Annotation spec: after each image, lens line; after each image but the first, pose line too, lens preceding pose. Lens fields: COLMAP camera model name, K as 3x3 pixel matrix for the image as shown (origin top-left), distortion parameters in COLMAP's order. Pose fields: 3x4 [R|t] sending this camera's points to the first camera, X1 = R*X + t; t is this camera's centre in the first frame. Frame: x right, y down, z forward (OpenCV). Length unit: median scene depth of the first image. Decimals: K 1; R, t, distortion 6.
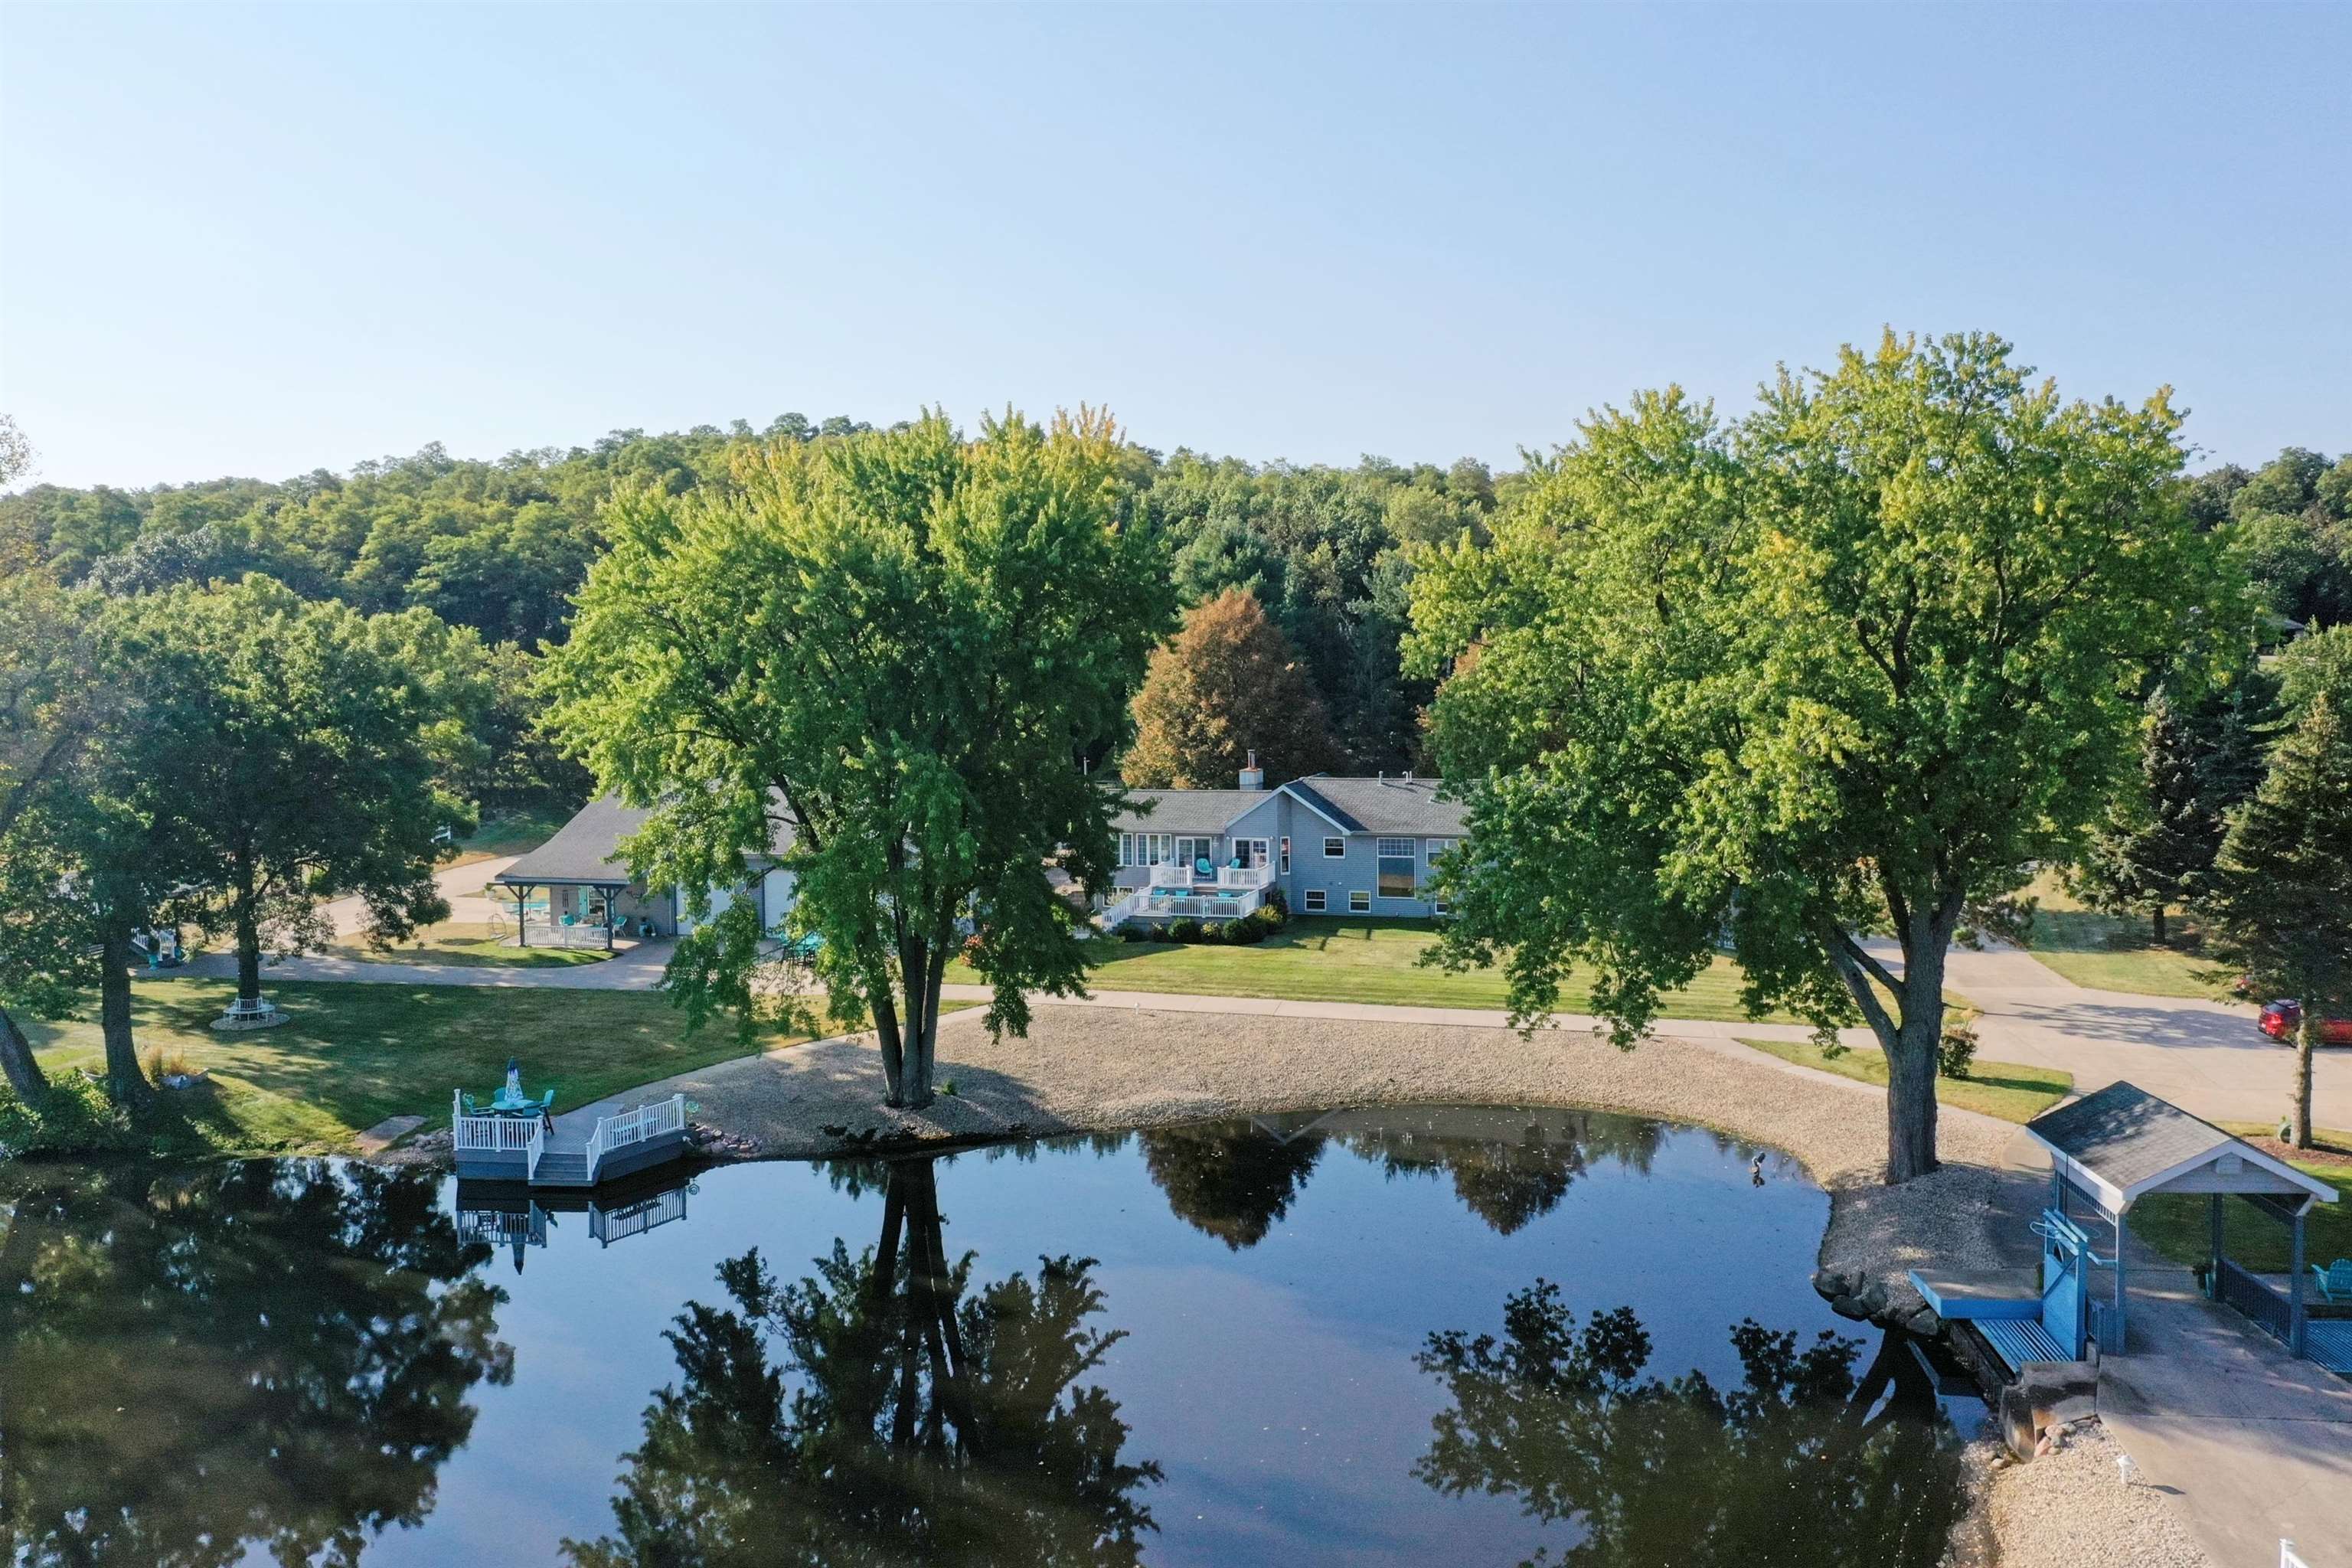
lens RADIAL K [[1837.5, 0, 1178.0], [0, 1837.5, 780.9], [0, 0, 1]] dist [-0.004001, -0.005091]
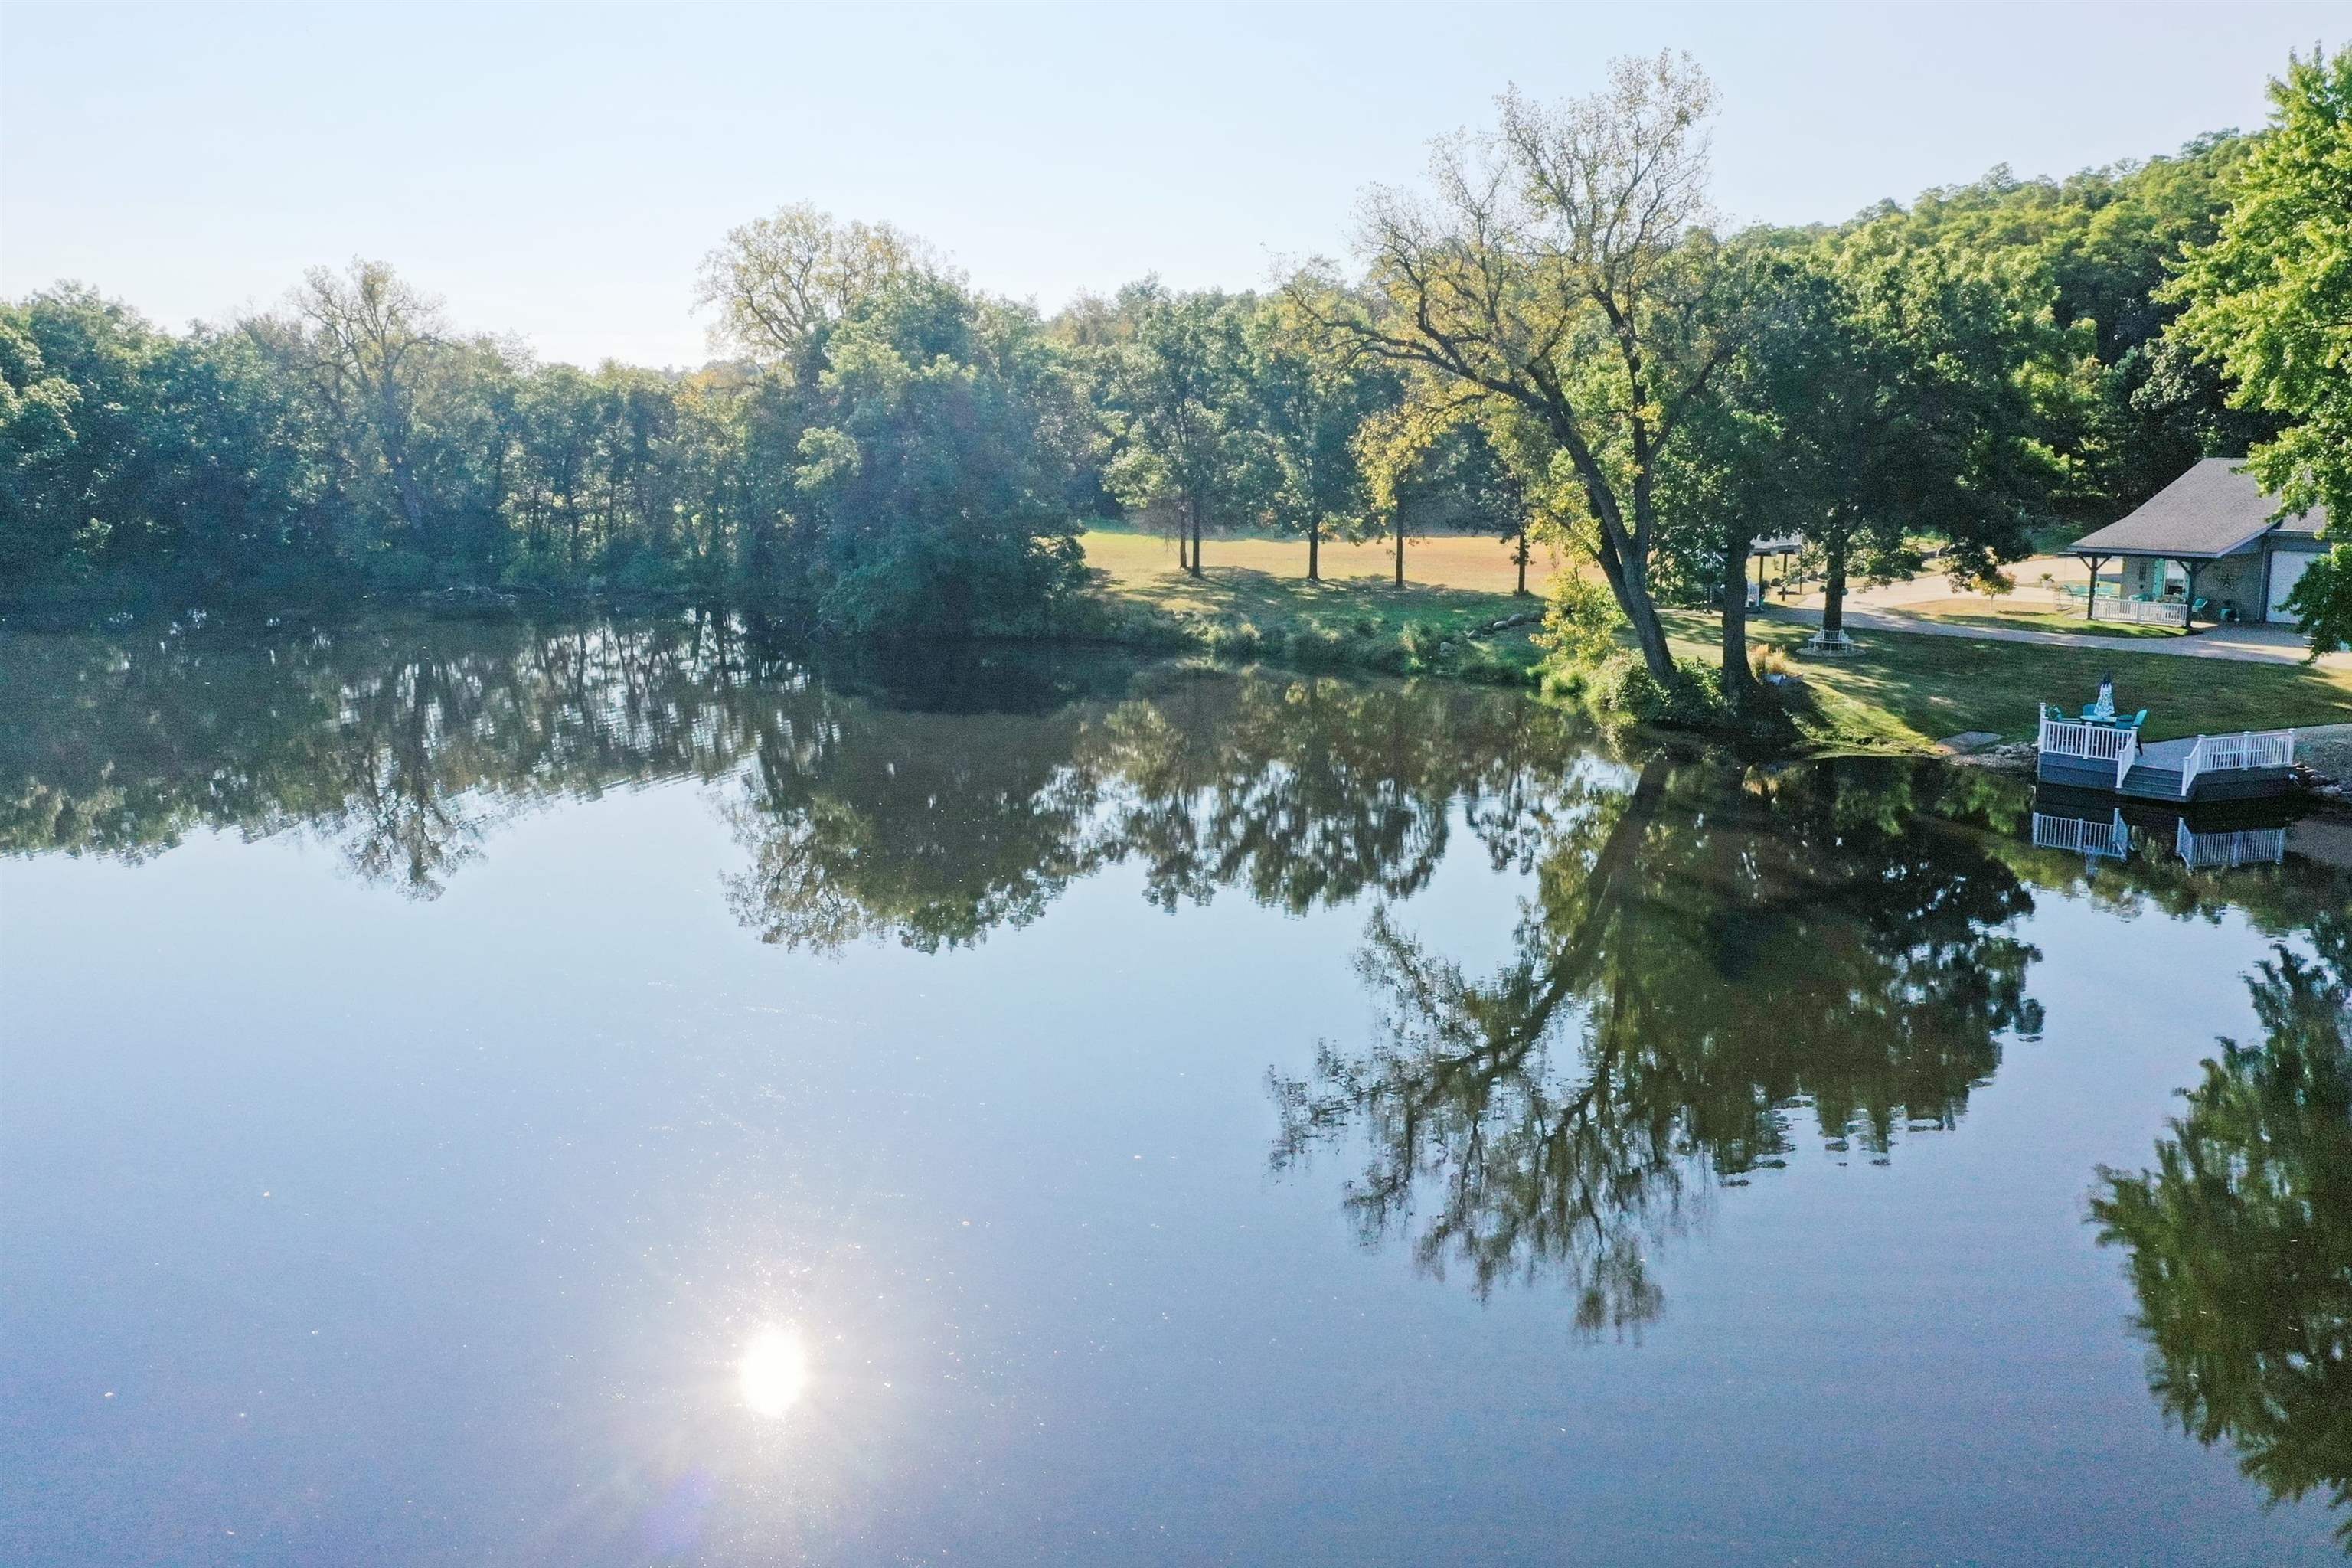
lens RADIAL K [[1837.5, 0, 1178.0], [0, 1837.5, 780.9], [0, 0, 1]] dist [-0.004001, -0.005091]
pose [[0.713910, 0.126051, -0.688798, -0.029418], [-0.042289, 0.989630, 0.137273, 0.088570], [0.698959, -0.068872, 0.711838, -0.054627]]
